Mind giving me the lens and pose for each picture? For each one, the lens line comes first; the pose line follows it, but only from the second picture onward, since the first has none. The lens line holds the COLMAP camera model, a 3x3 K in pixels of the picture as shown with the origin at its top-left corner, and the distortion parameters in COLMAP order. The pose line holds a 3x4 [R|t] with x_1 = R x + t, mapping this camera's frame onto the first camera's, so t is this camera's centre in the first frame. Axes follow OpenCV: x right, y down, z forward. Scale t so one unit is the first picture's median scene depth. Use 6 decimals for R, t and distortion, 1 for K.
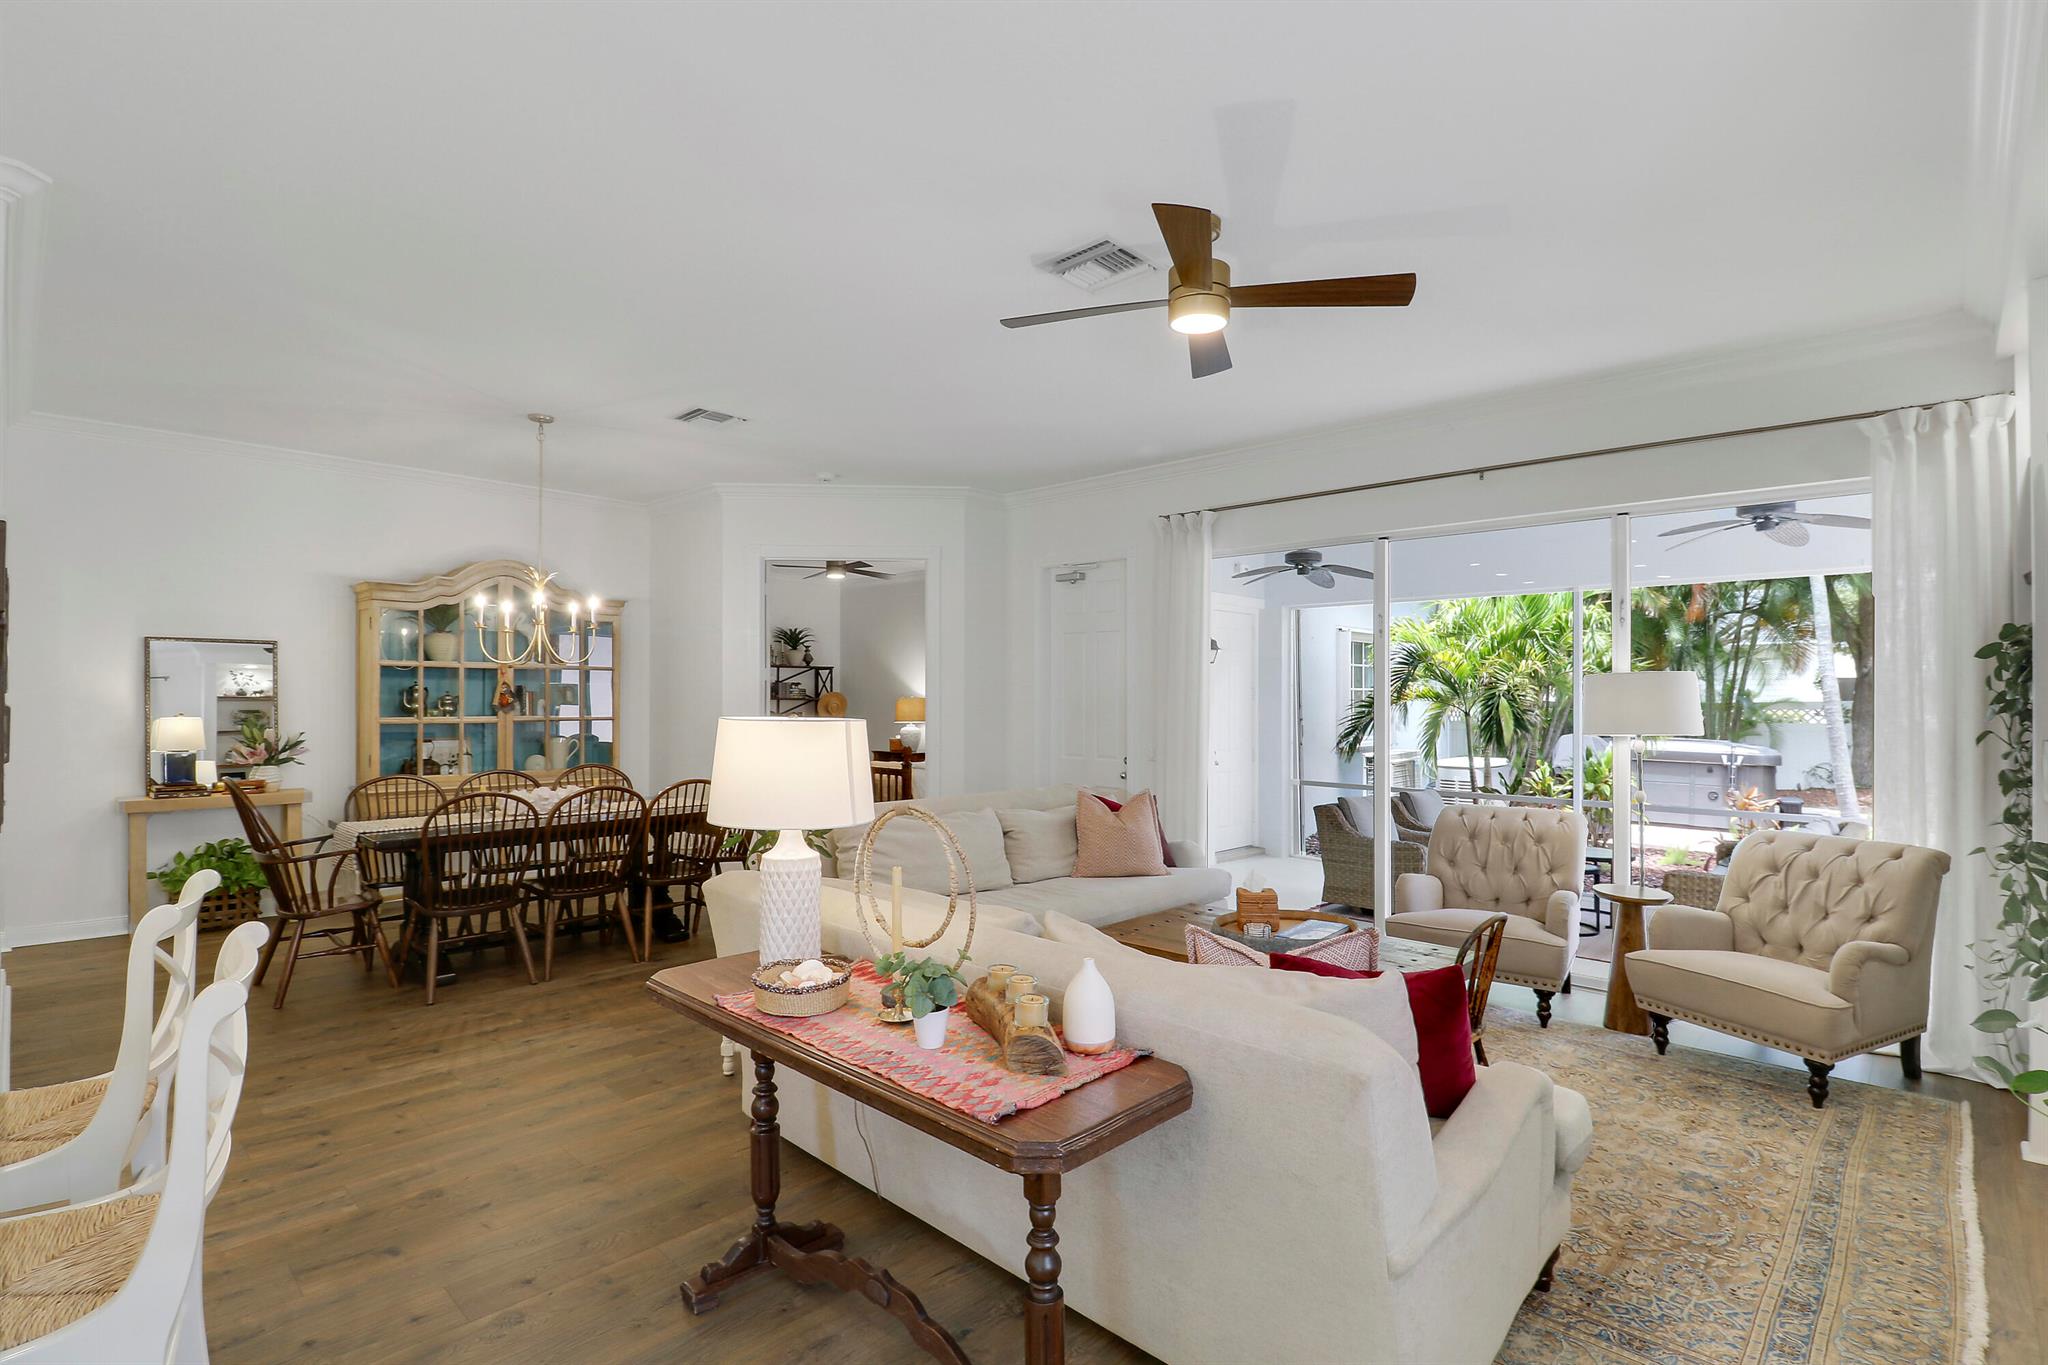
lens RADIAL K [[957.3, 0, 1024.2], [0, 957.3, 687.6], [0, 0, 1]] dist [0.013648, -0.012998]
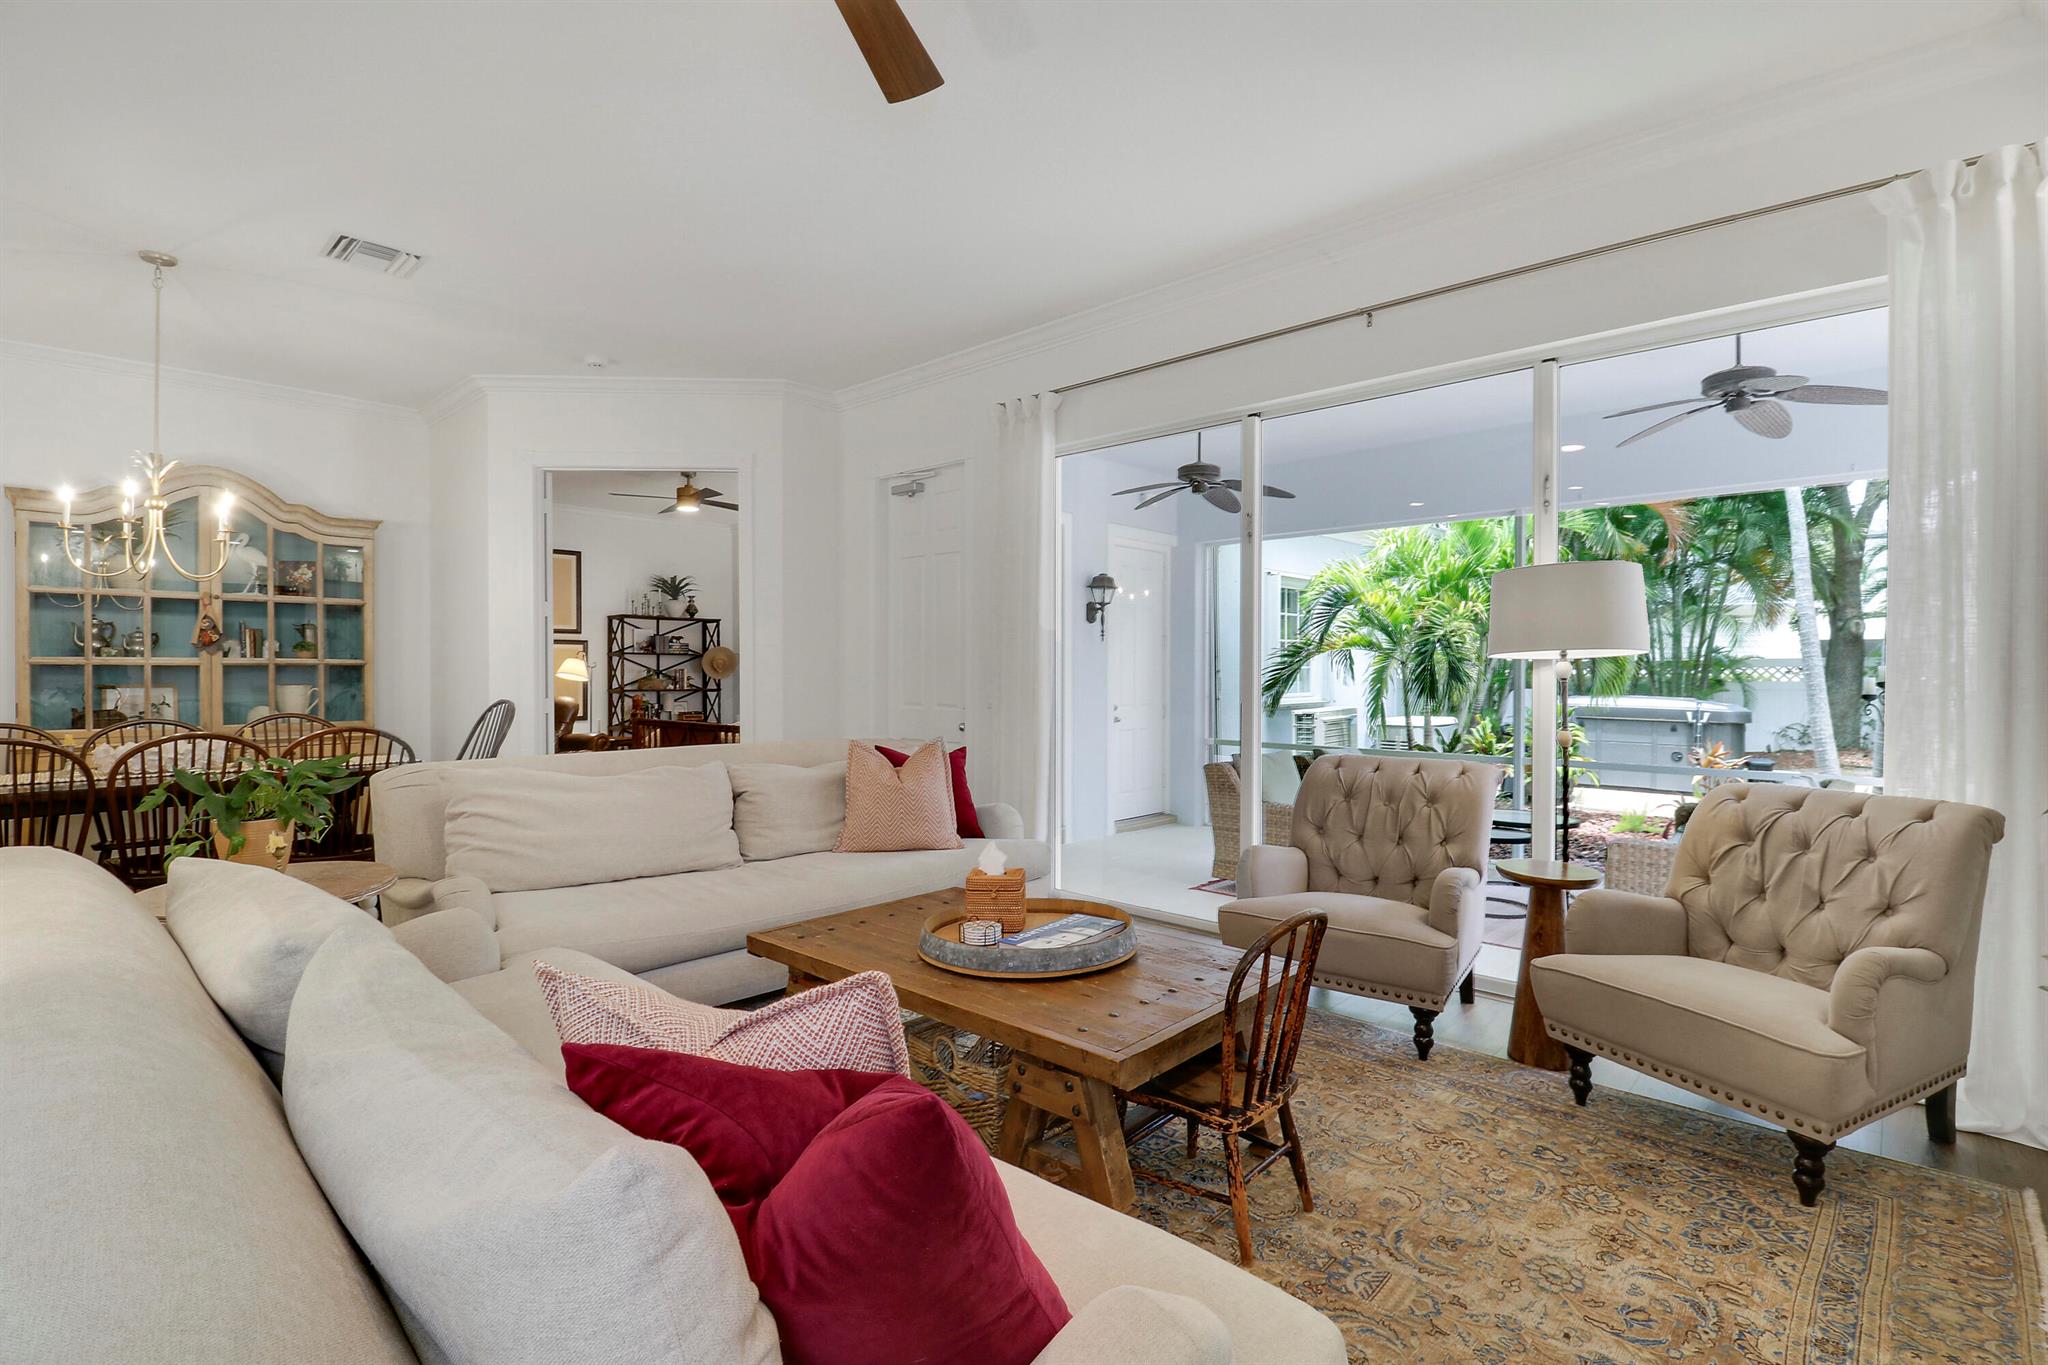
lens RADIAL K [[957.3, 0, 1017.5], [0, 957.3, 677.0], [0, 0, 1]] dist [0.013648, -0.012998]
pose [[0.999869, -0.002721, 0.015961, 0.194276], [0.002416, 0.999814, 0.019113, 0.046949], [-0.016010, -0.019072, 0.999690, 0.251844]]
